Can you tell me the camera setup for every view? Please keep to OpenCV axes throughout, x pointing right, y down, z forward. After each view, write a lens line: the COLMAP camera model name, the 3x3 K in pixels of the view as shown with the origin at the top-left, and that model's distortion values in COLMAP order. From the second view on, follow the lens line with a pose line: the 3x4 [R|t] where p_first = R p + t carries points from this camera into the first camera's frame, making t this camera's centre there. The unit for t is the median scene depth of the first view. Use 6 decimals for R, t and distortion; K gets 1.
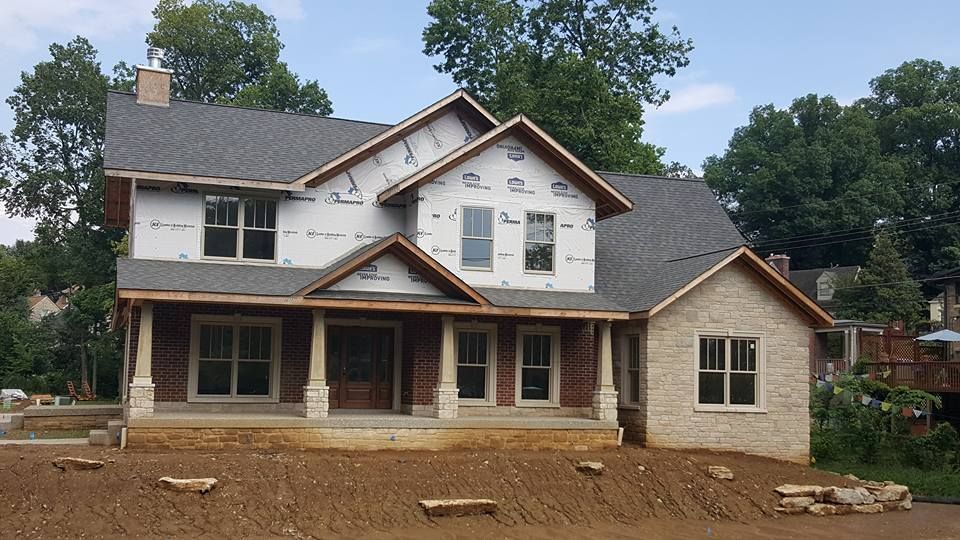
lens RADIAL K [[1009.6, 0, 476.4], [0, 1009.6, 312.9], [0, 0, 1]] dist [0.178466, -0.430298]
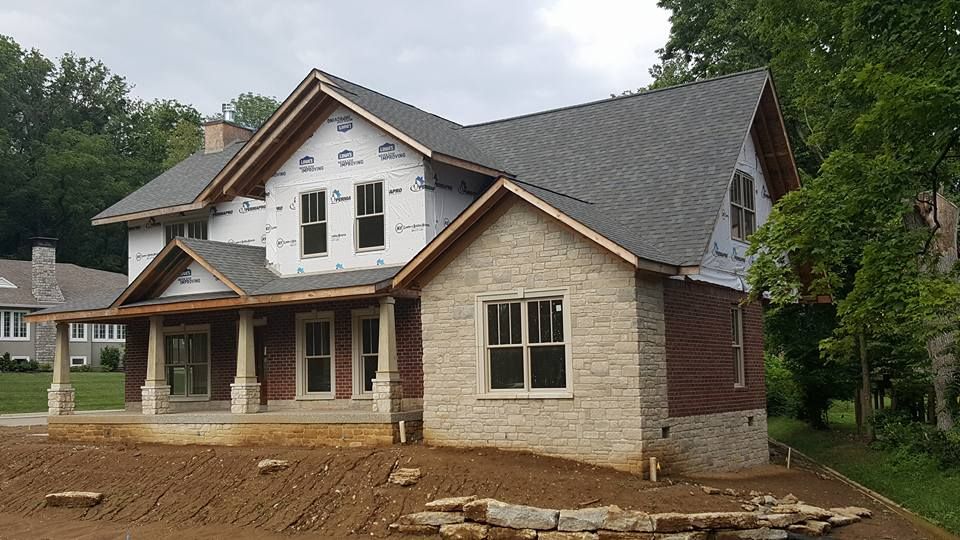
lens RADIAL K [[1009.6, 0, 476.4], [0, 1009.6, 312.9], [0, 0, 1]] dist [0.178466, -0.430298]
pose [[0.614561, -0.089001, -0.783833, 0.828987], [0.089564, 0.995063, -0.042763, 0.063932], [0.783769, -0.043923, 0.619498, 0.521049]]
